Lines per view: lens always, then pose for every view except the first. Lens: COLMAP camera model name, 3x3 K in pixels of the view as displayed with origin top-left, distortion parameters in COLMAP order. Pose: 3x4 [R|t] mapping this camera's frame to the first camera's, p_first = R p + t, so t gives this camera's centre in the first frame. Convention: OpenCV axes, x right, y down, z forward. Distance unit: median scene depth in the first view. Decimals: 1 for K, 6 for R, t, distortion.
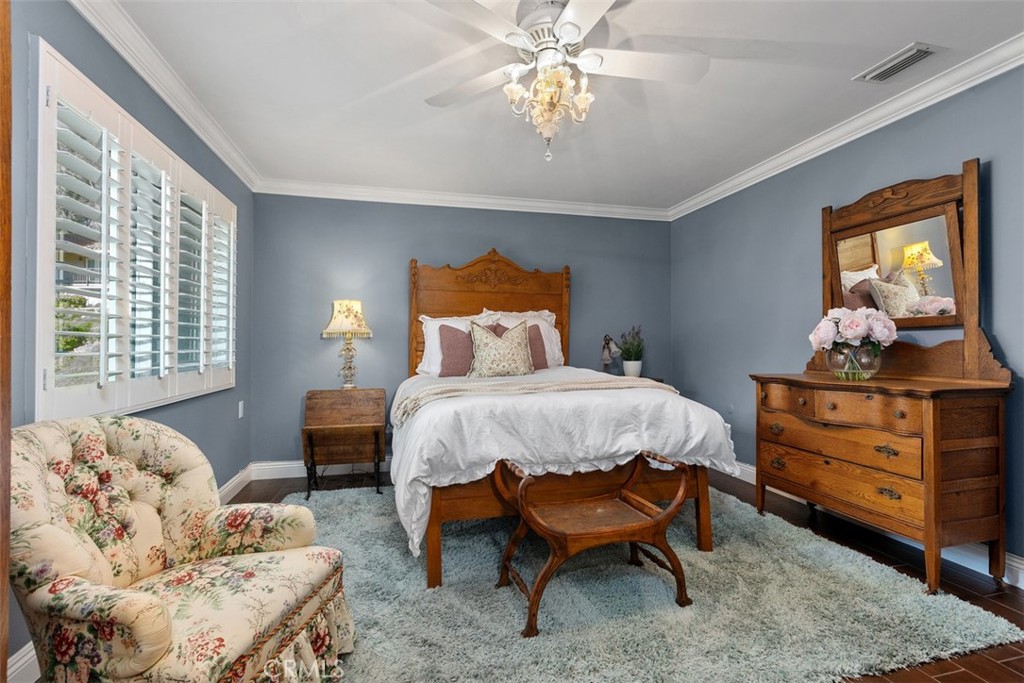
lens RADIAL K [[459.1, 0, 512.0], [0, 459.1, 341.5], [0, 0, 1]] dist [0.000506, -0.000054]
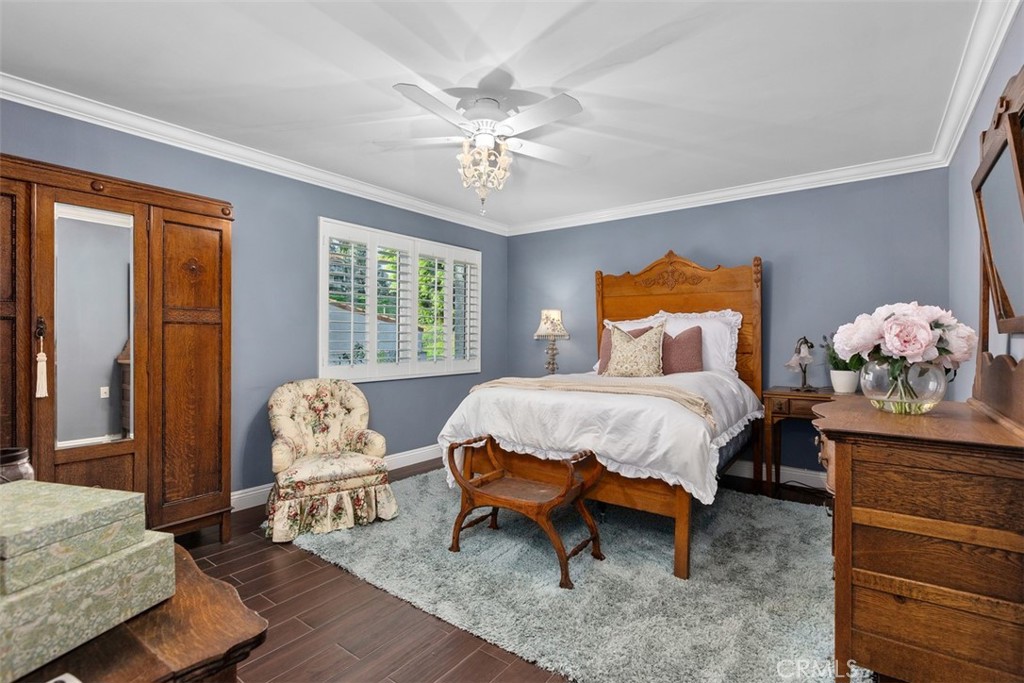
lens RADIAL K [[475.8, 0, 514.1], [0, 475.8, 338.1], [0, 0, 1]] dist [-0.001830, -0.000144]
pose [[0.636318, 0.002608, -0.771423, 1.037529], [0.001980, 0.999985, 0.005014, -0.032703], [0.771425, -0.004718, 0.636303, 0.150584]]
